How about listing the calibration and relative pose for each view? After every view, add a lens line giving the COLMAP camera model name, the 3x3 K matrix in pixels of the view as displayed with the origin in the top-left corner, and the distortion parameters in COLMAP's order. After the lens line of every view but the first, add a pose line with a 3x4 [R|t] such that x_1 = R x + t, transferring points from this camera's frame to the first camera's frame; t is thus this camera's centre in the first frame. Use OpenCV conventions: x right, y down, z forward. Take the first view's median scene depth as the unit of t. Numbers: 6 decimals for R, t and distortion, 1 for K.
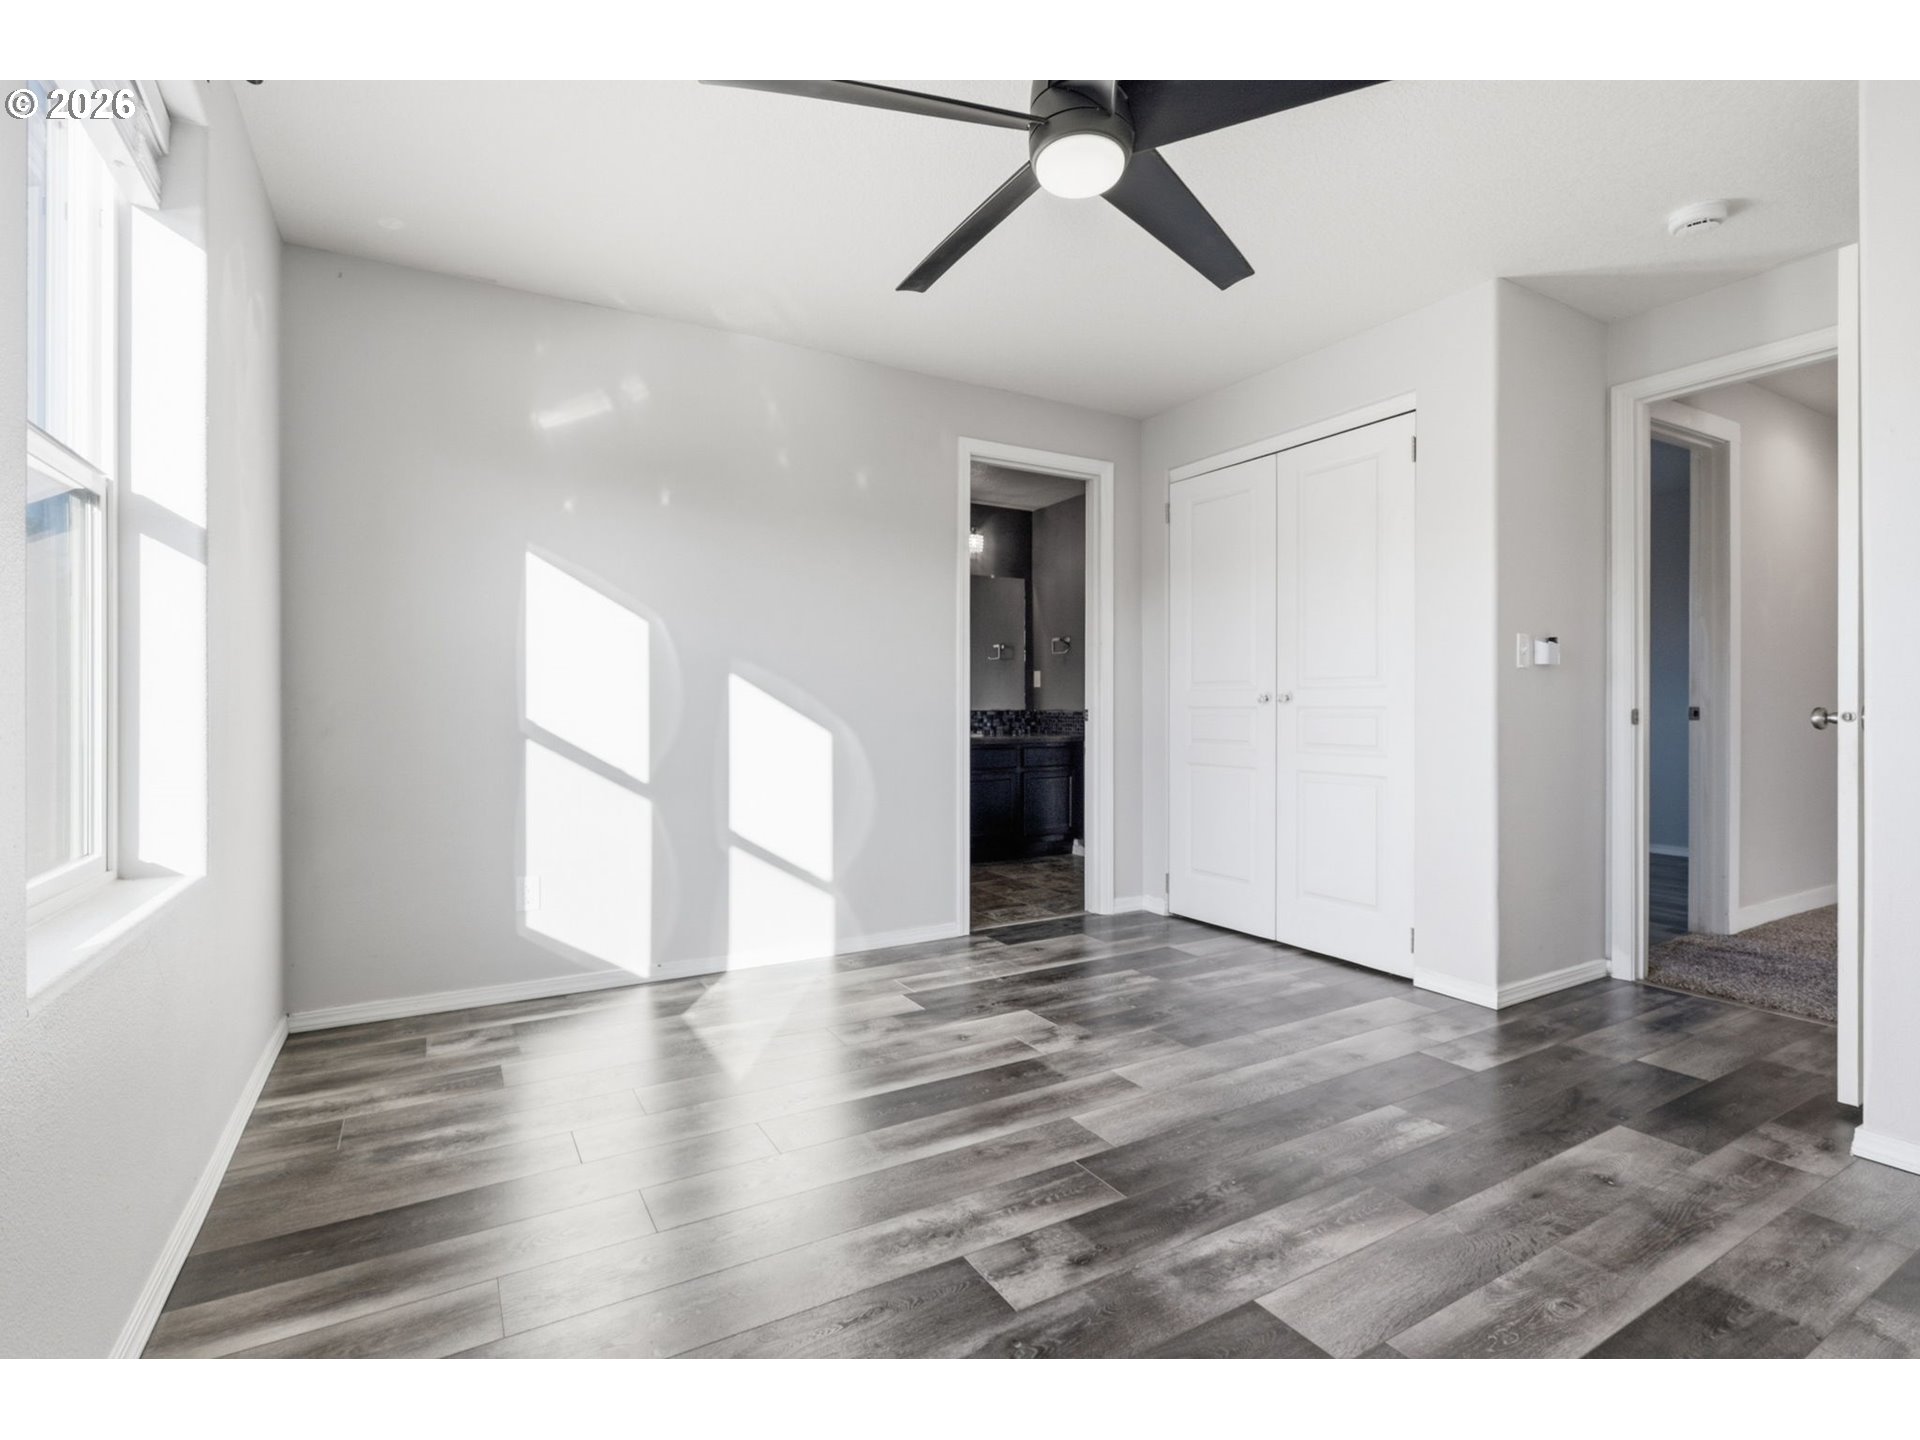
lens RADIAL K [[891.9, 0, 956.8], [0, 891.9, 712.4], [0, 0, 1]] dist [0.002335, -0.000346]
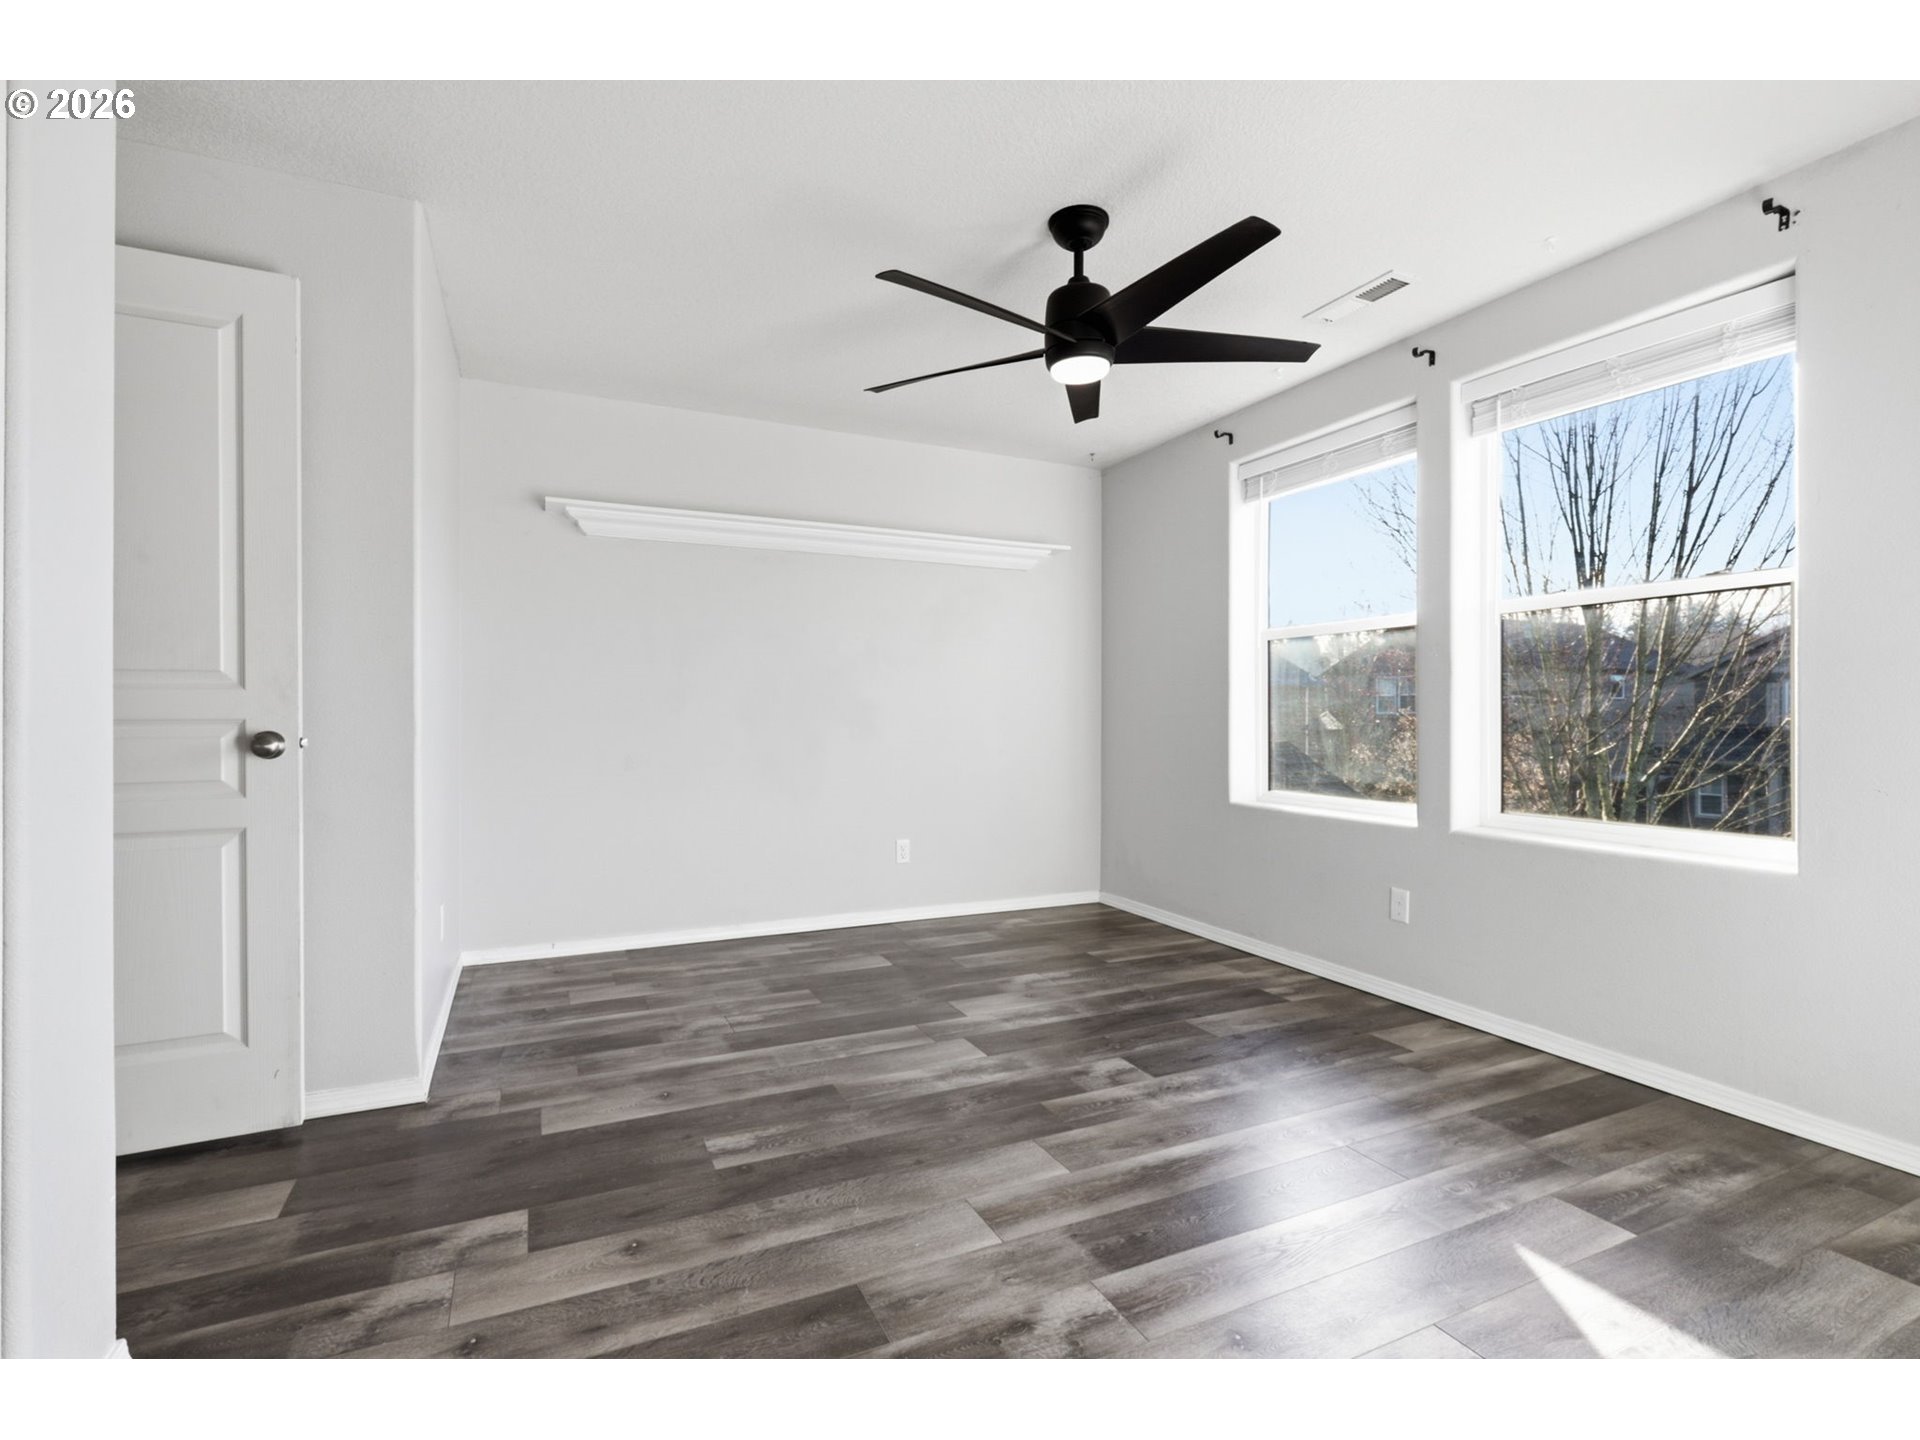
lens RADIAL K [[891.9, 0, 958.3], [0, 891.9, 716.7], [0, 0, 1]] dist [0.002335, -0.000346]
pose [[-0.996505, -0.002345, 0.083496, 0.181422], [-0.001859, 0.999981, 0.005891, -0.033308], [-0.083508, 0.005715, -0.996491, 2.100174]]
